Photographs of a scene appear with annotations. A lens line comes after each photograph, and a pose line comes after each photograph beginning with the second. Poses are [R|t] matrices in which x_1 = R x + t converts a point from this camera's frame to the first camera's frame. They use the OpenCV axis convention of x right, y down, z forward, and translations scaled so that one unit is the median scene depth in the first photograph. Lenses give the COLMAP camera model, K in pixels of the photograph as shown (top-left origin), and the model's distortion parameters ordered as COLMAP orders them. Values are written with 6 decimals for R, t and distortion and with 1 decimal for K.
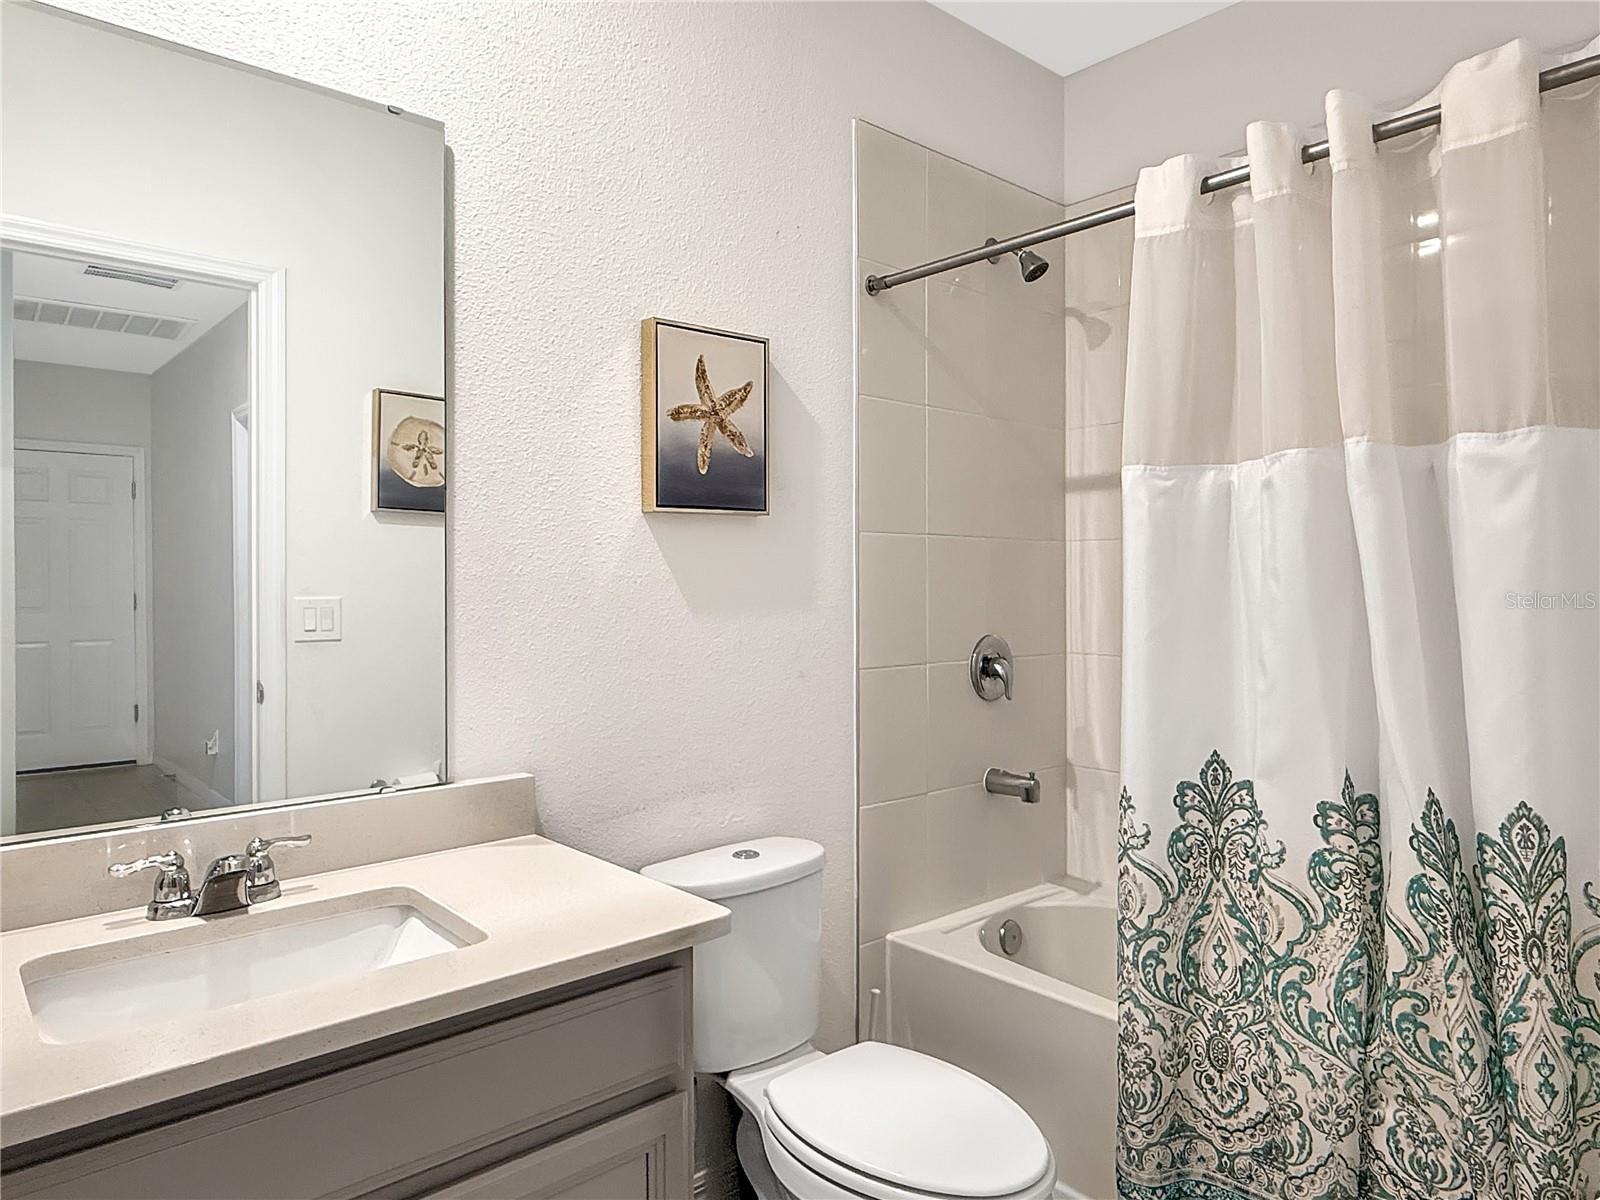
lens RADIAL K [[1022.6, 0, 799.0], [0, 1022.6, 591.2], [0, 0, 1]] dist [-0.001822, -0.000327]
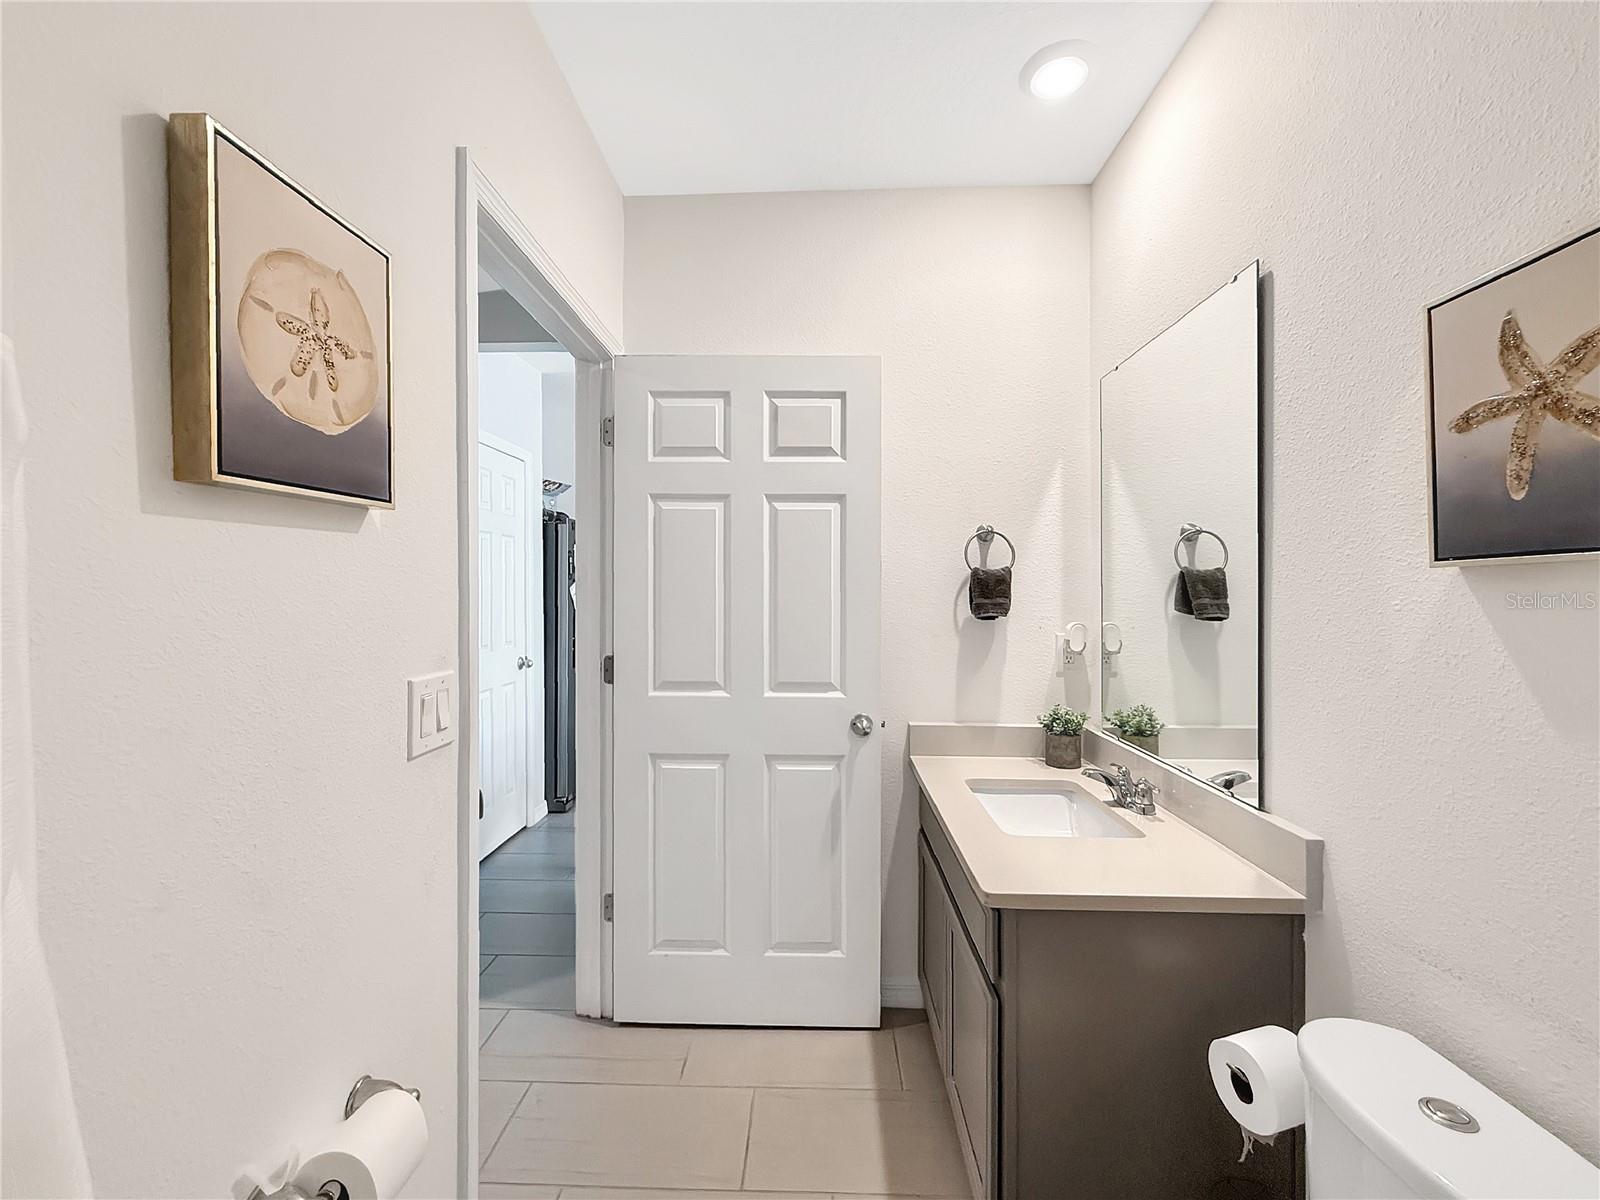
lens RADIAL K [[640.3, 0, 795.0], [0, 640.3, 591.0], [0, 0, 1]] dist [-0.001298, -0.000232]
pose [[-0.690893, 0.008301, -0.722909, 0.490612], [0.002257, 0.999954, 0.009325, -0.065345], [0.722953, 0.004811, -0.690880, 0.960974]]
